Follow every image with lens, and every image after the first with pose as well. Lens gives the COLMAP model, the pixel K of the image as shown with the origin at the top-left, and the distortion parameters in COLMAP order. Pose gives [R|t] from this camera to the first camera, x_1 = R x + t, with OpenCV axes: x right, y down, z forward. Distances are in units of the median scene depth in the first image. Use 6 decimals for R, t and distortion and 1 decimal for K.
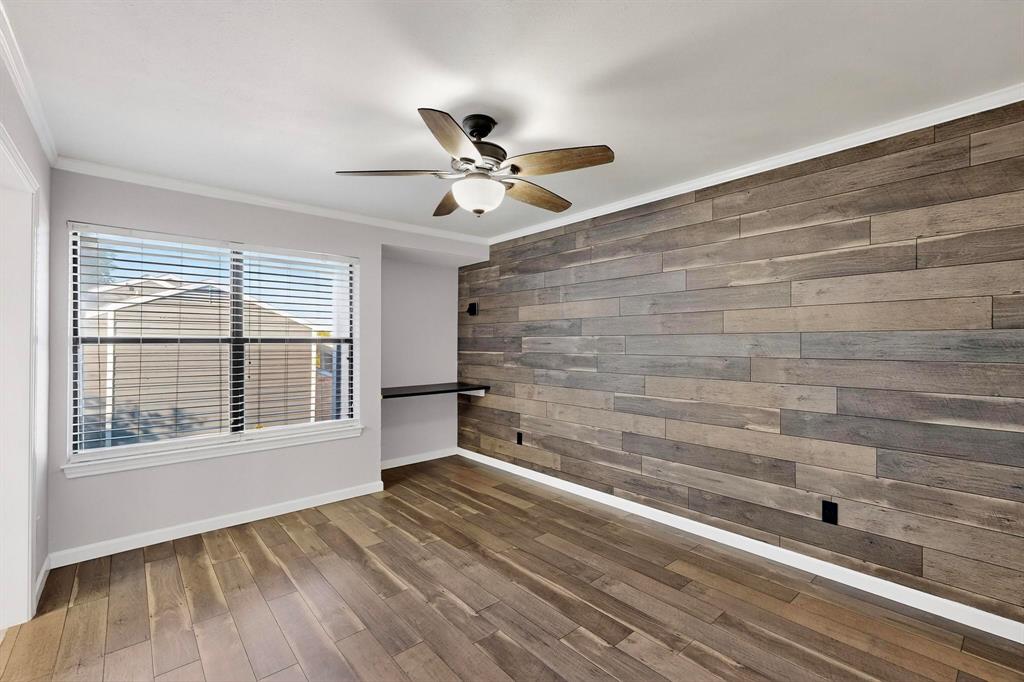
lens RADIAL K [[445.9, 0, 514.5], [0, 445.9, 342.4], [0, 0, 1]] dist [-0.000219, 0.000528]
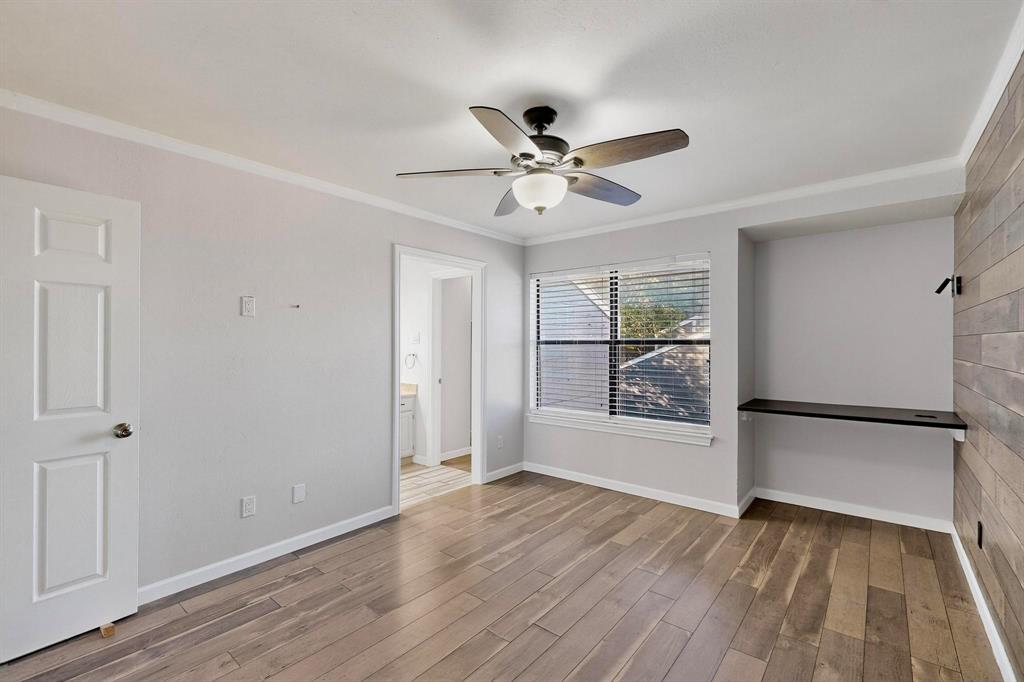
lens RADIAL K [[445.9, 0, 508.9], [0, 445.9, 338.4], [0, 0, 1]] dist [-0.000219, 0.000528]
pose [[0.154155, -0.008513, -0.988010, 0.576651], [0.001813, 0.999964, -0.008333, -0.004947], [0.988045, -0.000506, 0.154165, 0.527131]]
